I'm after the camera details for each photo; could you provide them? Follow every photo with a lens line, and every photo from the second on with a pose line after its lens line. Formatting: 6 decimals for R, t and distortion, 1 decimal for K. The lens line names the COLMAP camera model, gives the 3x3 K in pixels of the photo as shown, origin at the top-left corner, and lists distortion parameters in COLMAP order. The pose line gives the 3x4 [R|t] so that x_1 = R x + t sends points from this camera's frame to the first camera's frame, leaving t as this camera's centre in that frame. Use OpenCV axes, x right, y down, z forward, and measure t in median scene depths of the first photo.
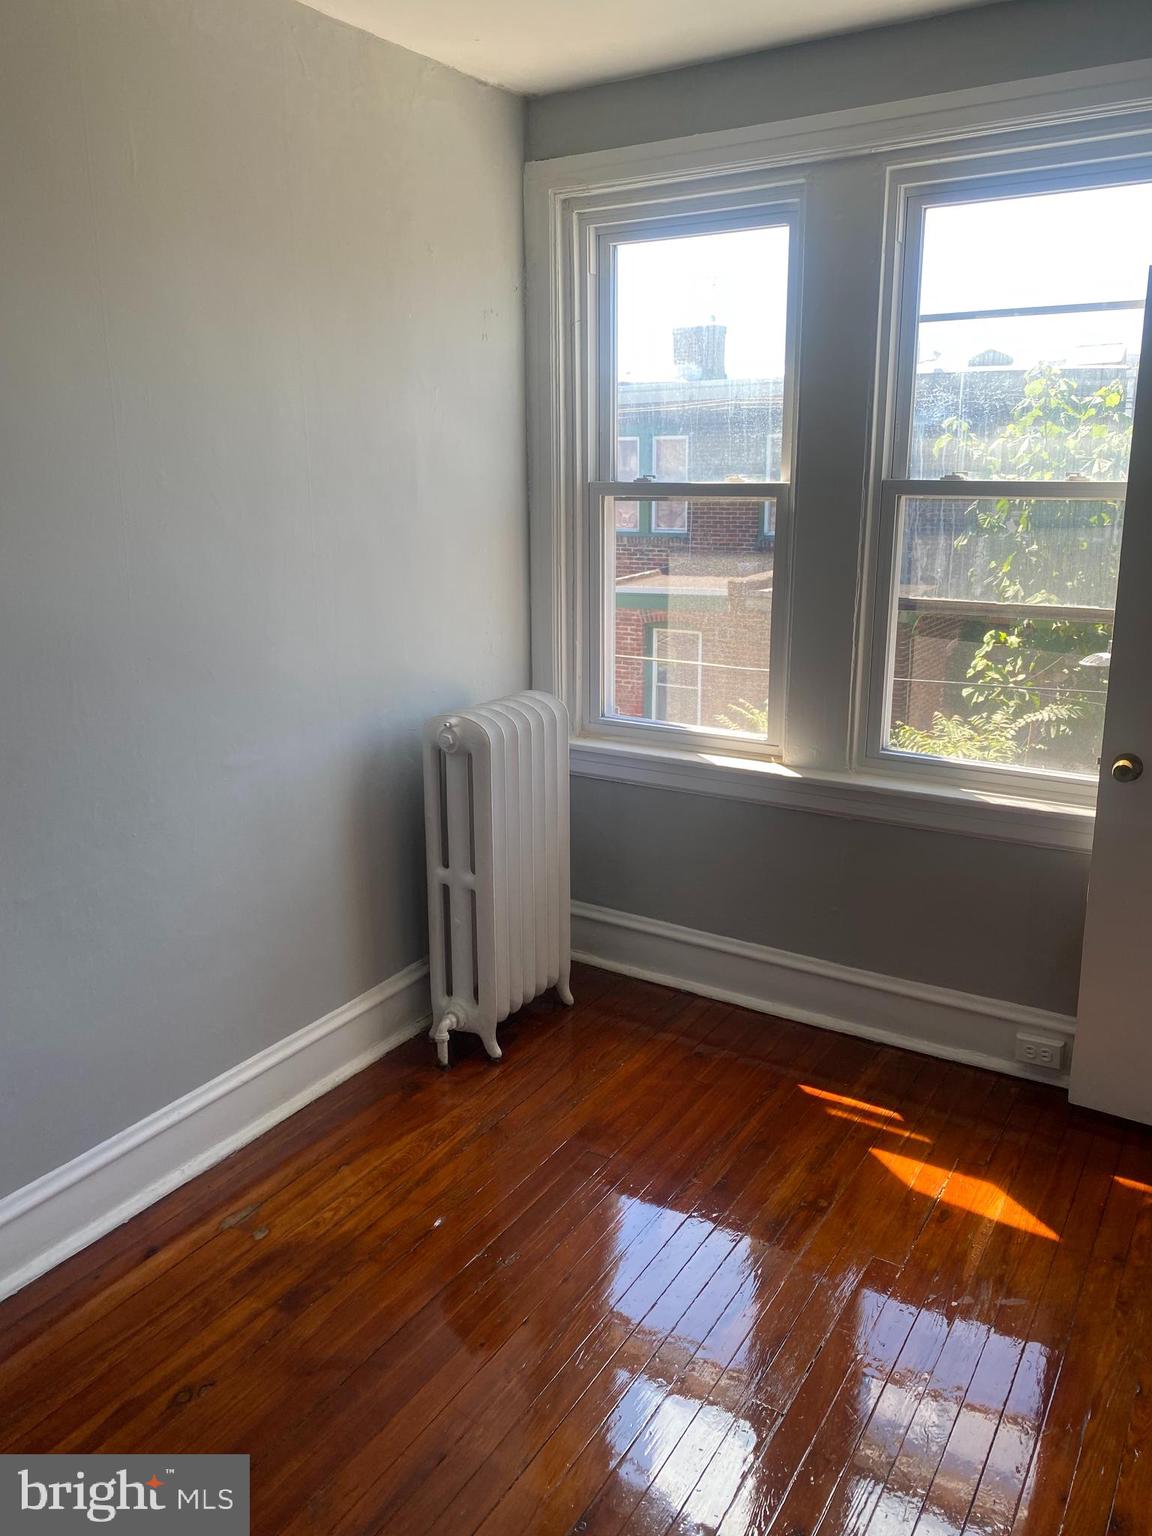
lens RADIAL K [[1173.9, 0, 576.0], [0, 1173.9, 768.0], [0, 0, 1]] dist [-0.007090, -0.002786]
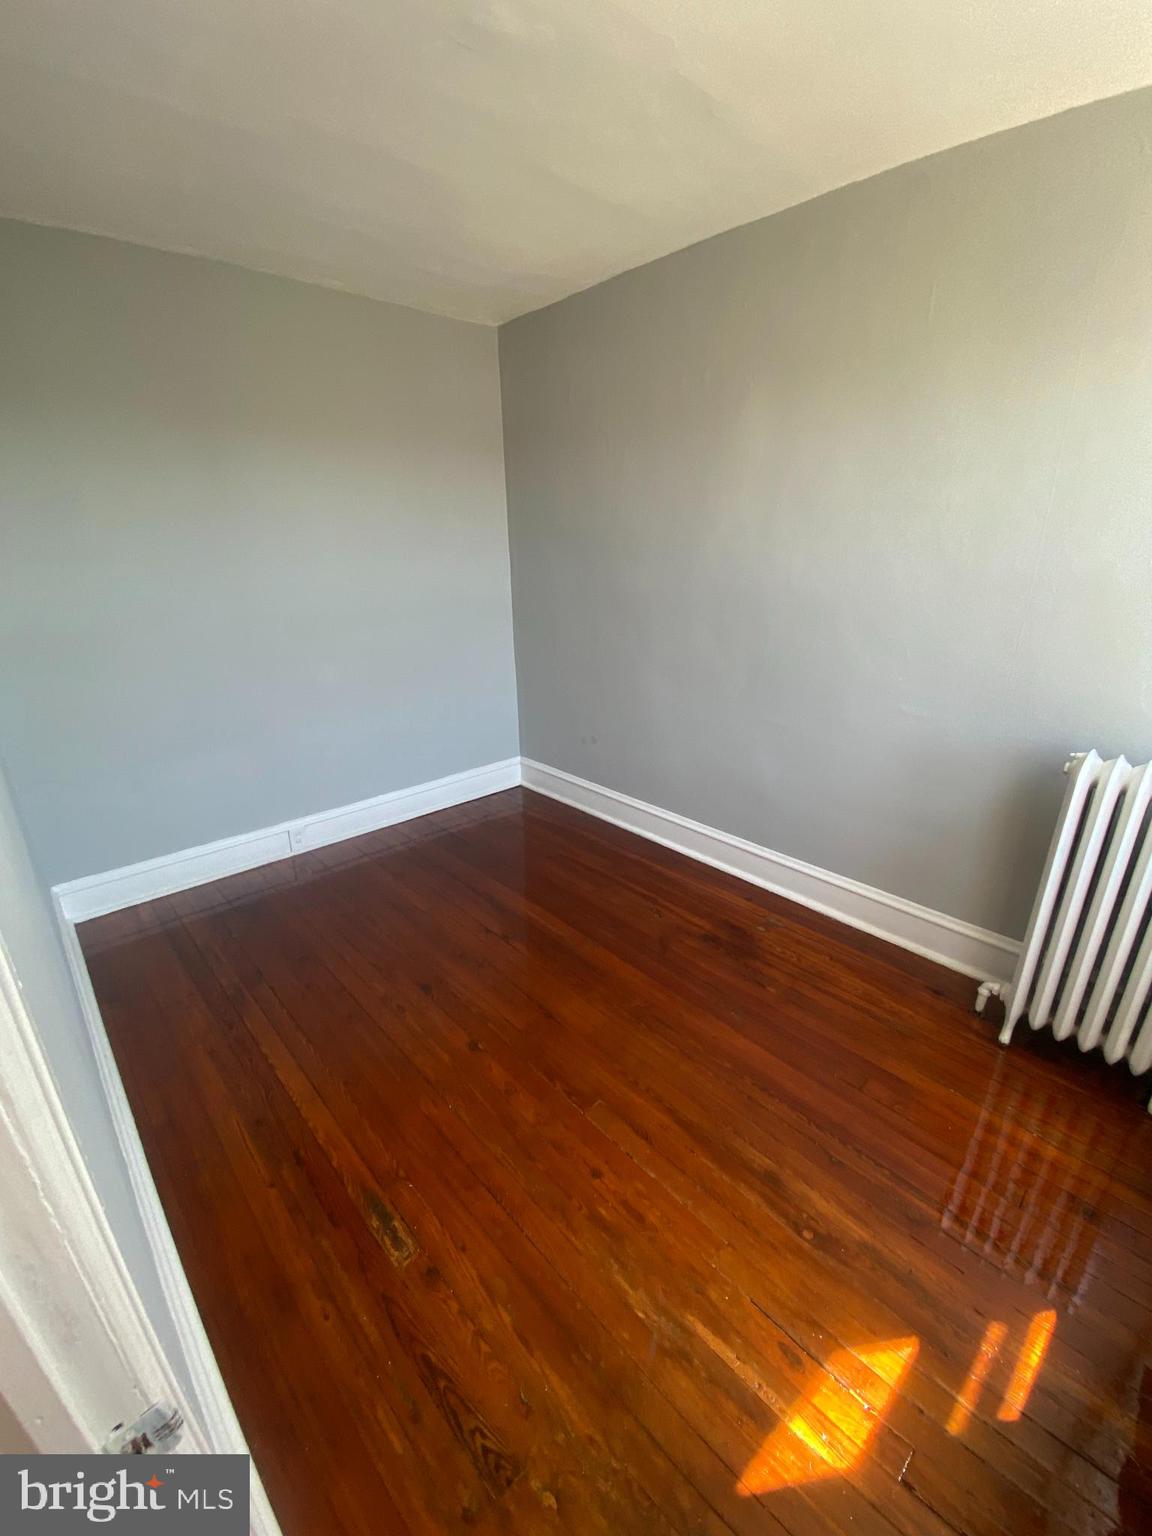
lens RADIAL K [[628.9, 0, 579.5], [0, 628.9, 773.8], [0, 0, 1]] dist [0.014762, -0.016717]
pose [[-0.257247, 0.349716, -0.900845, 0.481701], [-0.248512, 0.876924, 0.411395, -0.129682], [0.933844, 0.329702, -0.138678, 0.581183]]
